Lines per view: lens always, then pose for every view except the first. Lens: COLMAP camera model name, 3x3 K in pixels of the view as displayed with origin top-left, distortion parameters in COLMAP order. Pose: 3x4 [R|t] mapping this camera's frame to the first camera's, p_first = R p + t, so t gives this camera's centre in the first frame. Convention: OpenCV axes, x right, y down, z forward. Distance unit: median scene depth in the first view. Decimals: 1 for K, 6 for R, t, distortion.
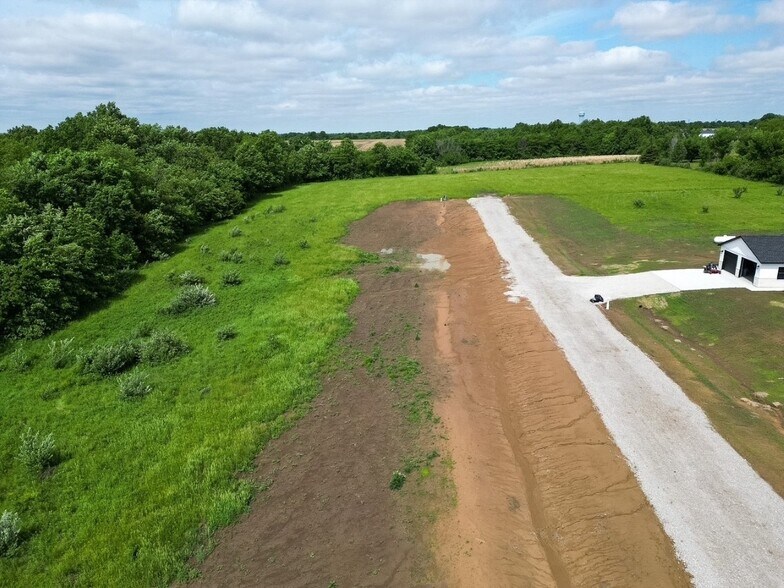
lens RADIAL K [[556.6, 0, 388.7], [0, 556.6, 290.3], [0, 0, 1]] dist [0.034342, -0.019218]
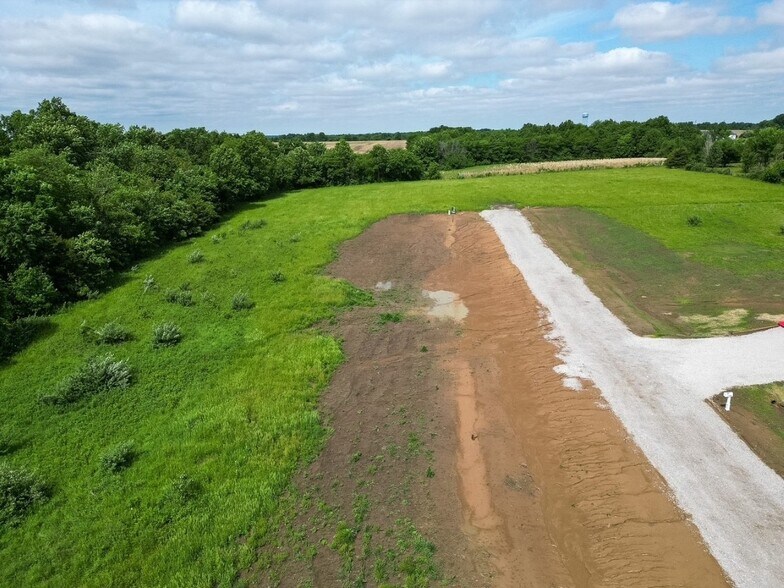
lens RADIAL K [[556.6, 0, 403.4], [0, 556.6, 284.6], [0, 0, 1]] dist [0.034342, -0.019218]
pose [[0.999701, -0.006955, 0.023431, 0.002952], [0.007227, 0.999907, -0.011552, -0.031821], [-0.023348, 0.011718, 0.999659, 0.113097]]
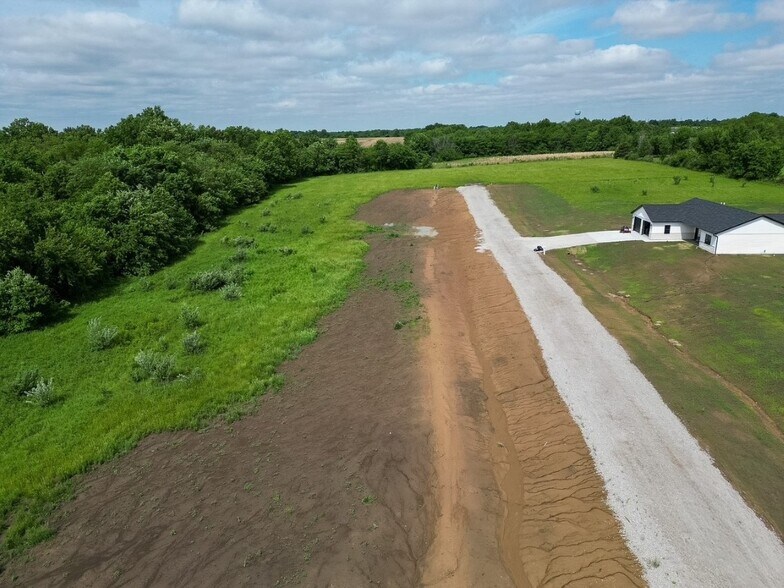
lens RADIAL K [[556.6, 0, 371.1], [0, 556.6, 295.2], [0, 0, 1]] dist [0.034342, -0.019218]
pose [[0.999599, 0.007322, -0.027360, -0.003829], [-0.007025, 0.999915, 0.010952, 0.038301], [0.027438, -0.010755, 0.999566, -0.135773]]
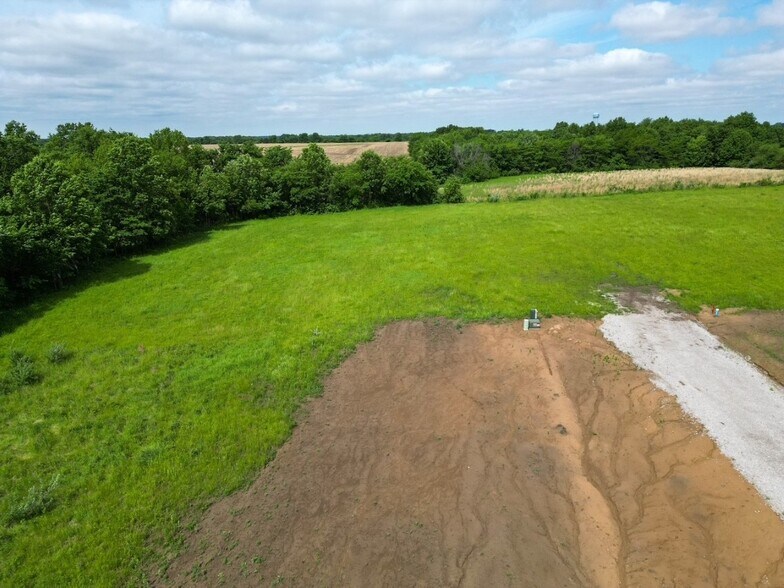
lens RADIAL K [[537.6, 0, 455.3], [0, 537.6, 282.7], [0, 0, 1]] dist [0.026952, -0.014842]
pose [[0.993170, -0.029832, 0.112794, 0.009360], [0.030611, 0.999518, -0.005177, -0.140546], [-0.112585, 0.008594, 0.993605, 0.495434]]
